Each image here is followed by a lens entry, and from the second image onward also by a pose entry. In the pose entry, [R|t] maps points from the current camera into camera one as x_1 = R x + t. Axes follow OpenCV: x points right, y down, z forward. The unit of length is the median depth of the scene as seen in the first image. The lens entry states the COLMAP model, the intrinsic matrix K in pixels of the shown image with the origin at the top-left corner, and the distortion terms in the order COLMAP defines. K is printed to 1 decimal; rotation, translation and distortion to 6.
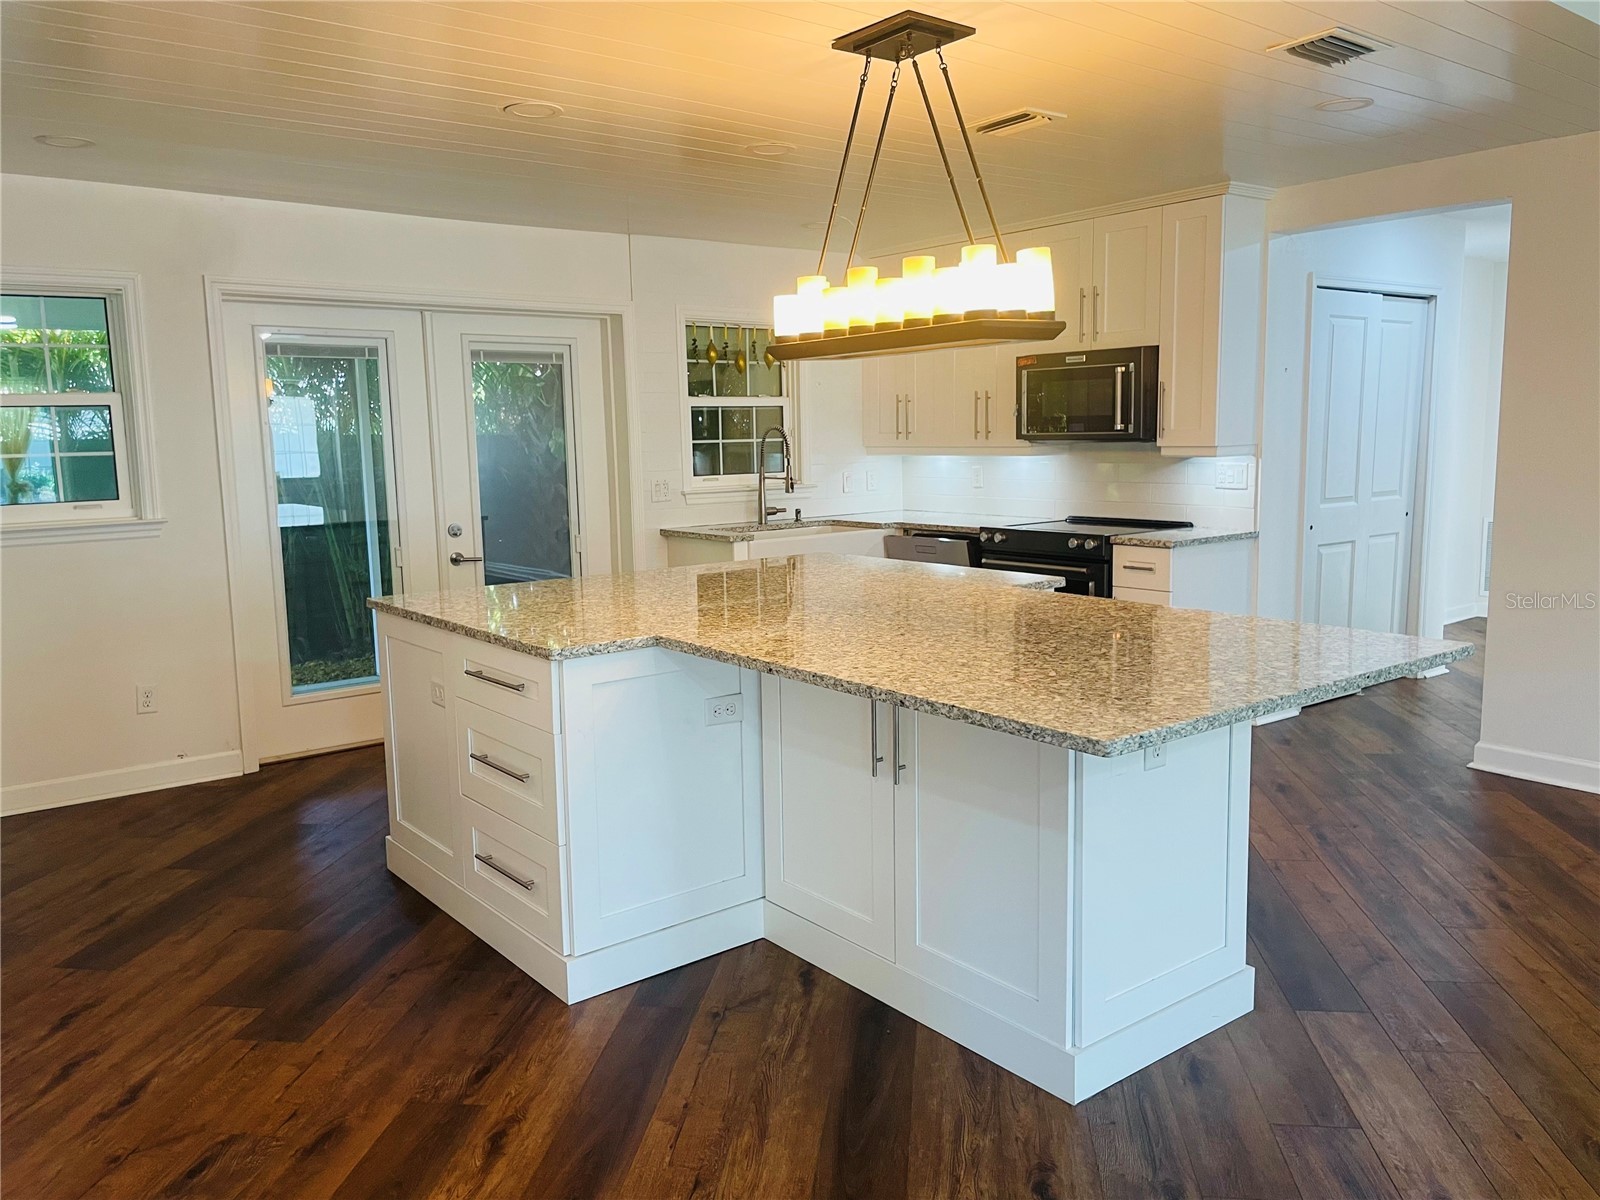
lens RADIAL K [[1217.0, 0, 800.0], [0, 1217.0, 600.0], [0, 0, 1]] dist [0.005871, 0.000604]
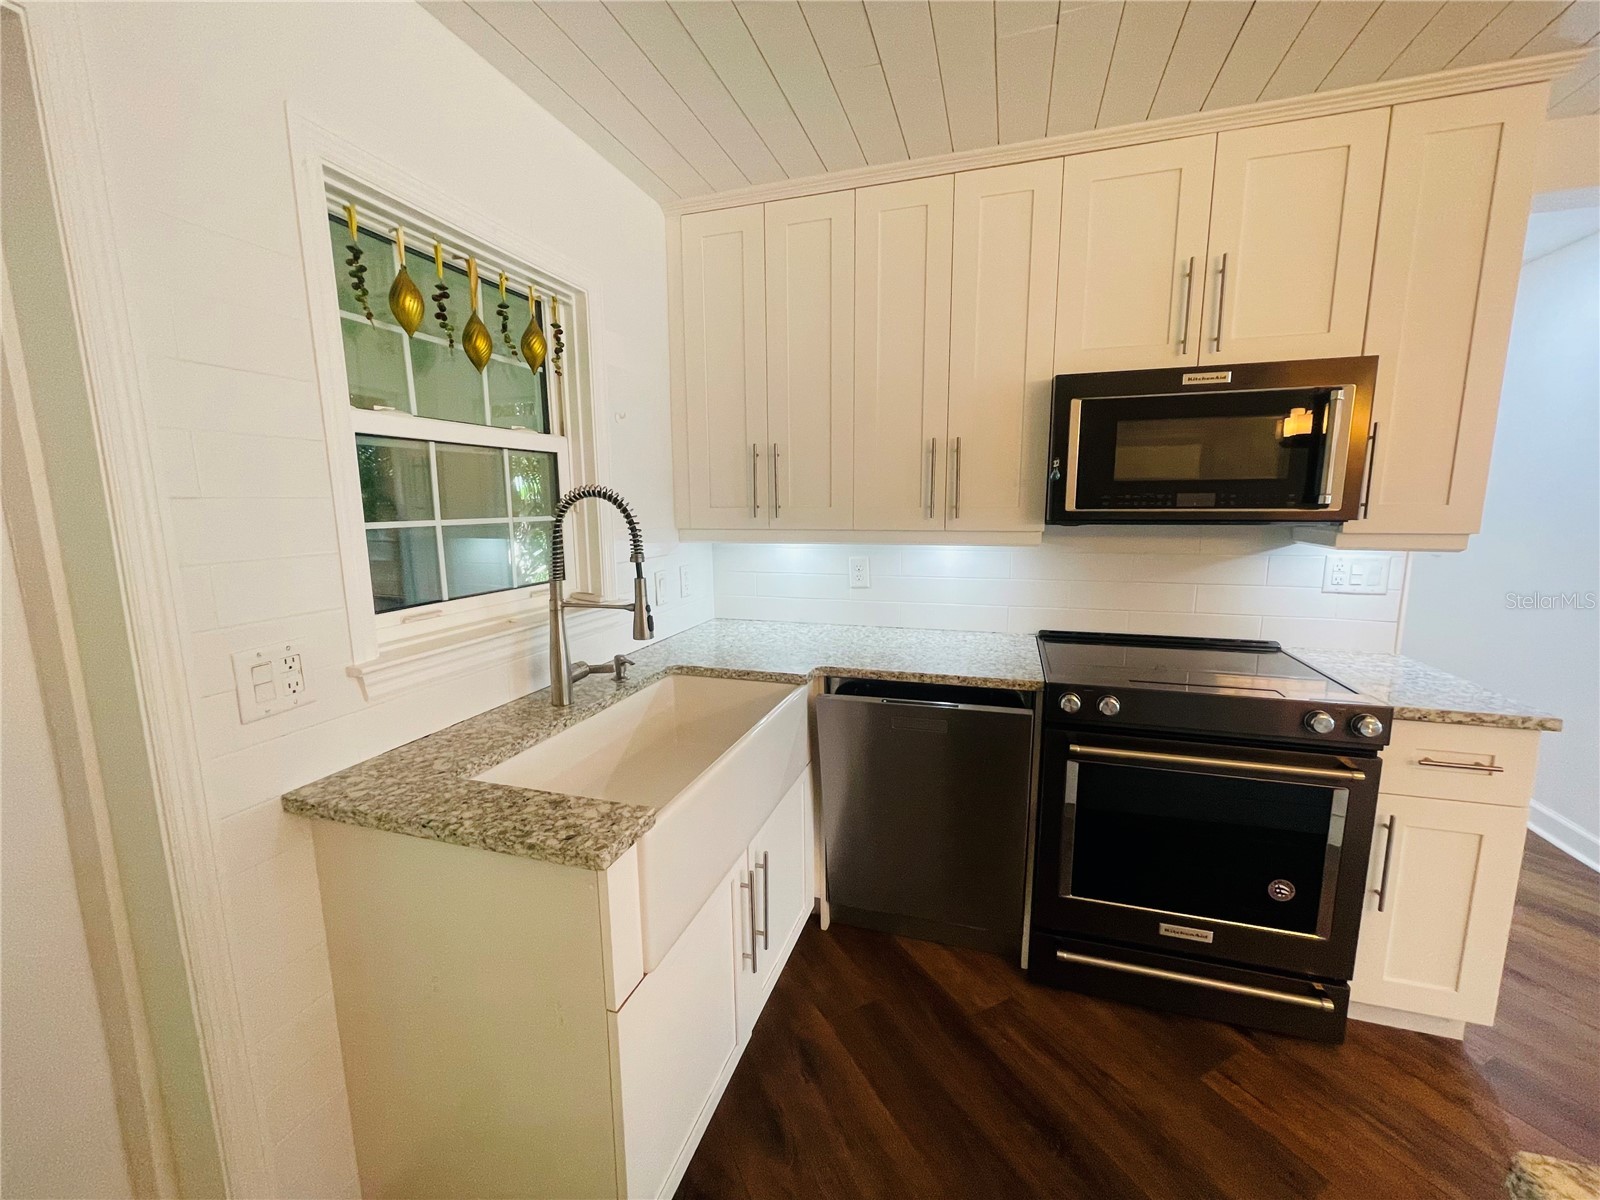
lens RADIAL K [[635.1, 0, 800.0], [0, 635.1, 600.0], [0, 0, 1]] dist [-0.017461, 0.000023]
pose [[0.826423, -0.073252, 0.558264, -0.087870], [0.070361, 0.997165, 0.026684, -0.101926], [-0.558636, 0.017227, 0.829234, 0.757081]]
